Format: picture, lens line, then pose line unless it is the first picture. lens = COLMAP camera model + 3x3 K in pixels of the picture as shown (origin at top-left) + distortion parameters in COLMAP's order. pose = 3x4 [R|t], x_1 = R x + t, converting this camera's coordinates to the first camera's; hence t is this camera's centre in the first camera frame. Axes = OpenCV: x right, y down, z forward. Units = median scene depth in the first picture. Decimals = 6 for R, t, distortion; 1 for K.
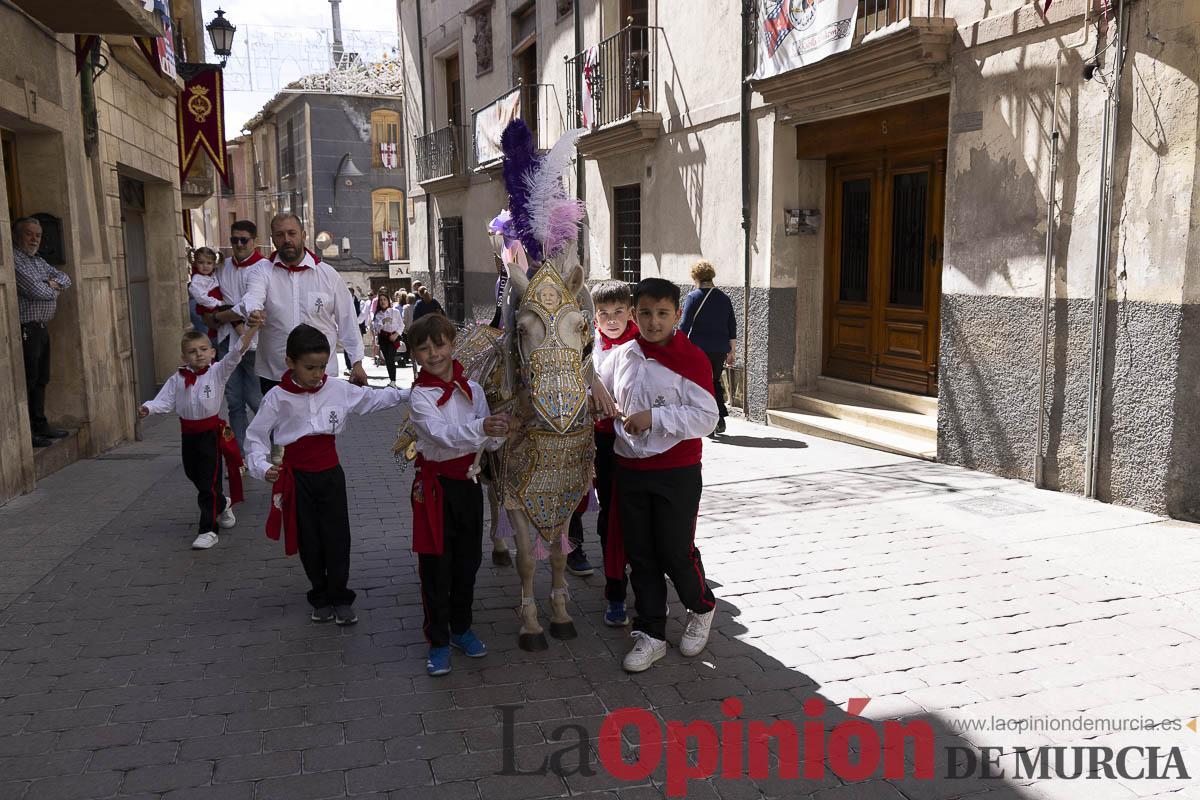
lens RADIAL K [[1038.3, 0, 600.0], [0, 1038.3, 400.0], [0, 0, 1]] dist [0.001399, 0.008051]
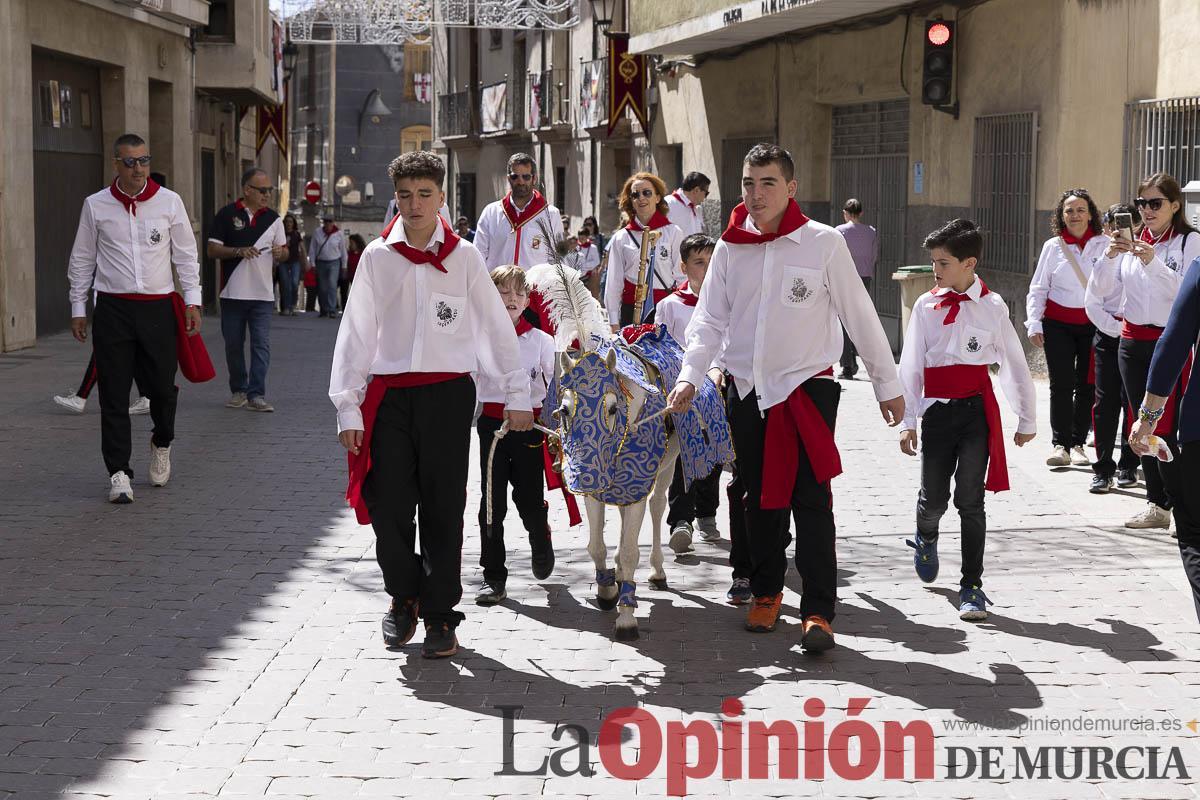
lens RADIAL K [[3454.3, 0, 314.3], [0, 3454.3, 403.0], [0, 0, 1]] dist [-0.052320, -2.384879]
pose [[0.967109, 0.030706, -0.252503, 1.041131], [-0.048209, 0.996821, -0.063428, 0.496825], [0.249752, 0.073515, 0.965515, -4.173827]]
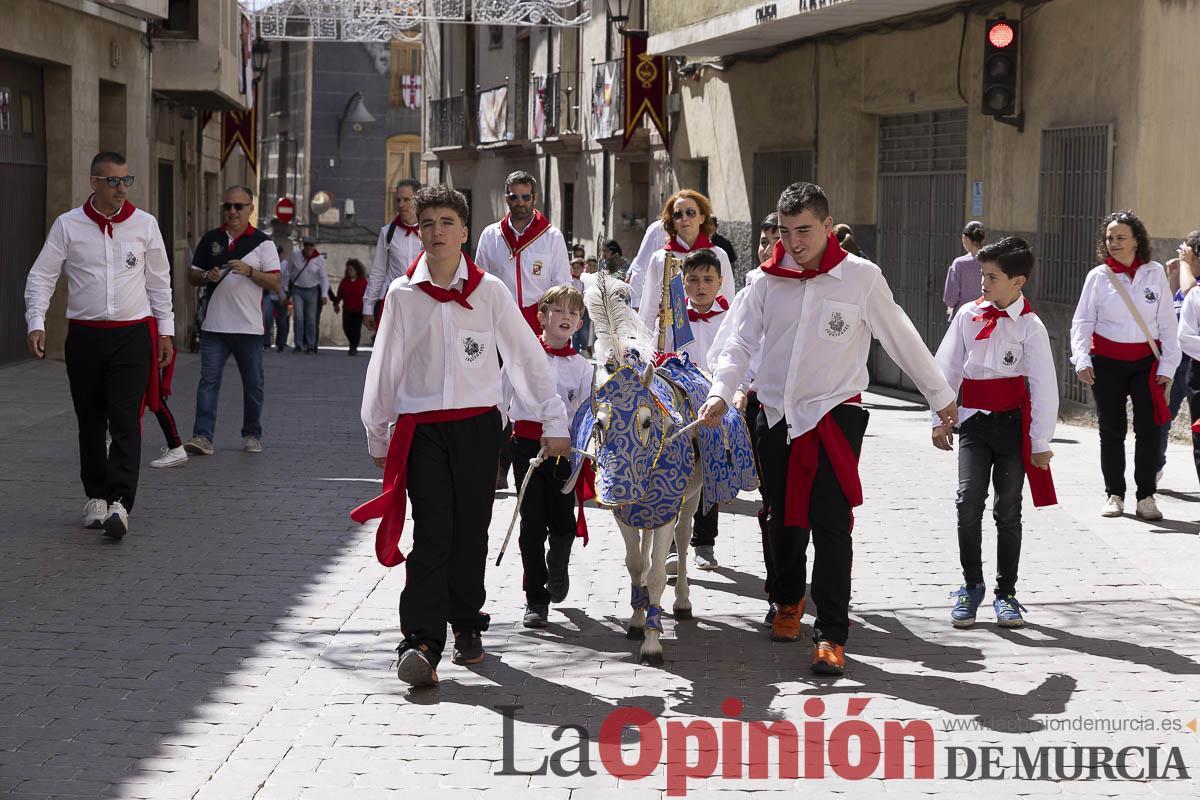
lens RADIAL K [[4004.4, 0, 623.4], [0, 4004.4, 399.9], [0, 0, 1]] dist [-0.448352, 0.454802]
pose [[0.985017, 0.031915, -0.169480, 1.049288], [-0.046219, 0.995631, -0.081137, 0.503723], [0.166150, 0.087755, 0.982188, -4.229303]]
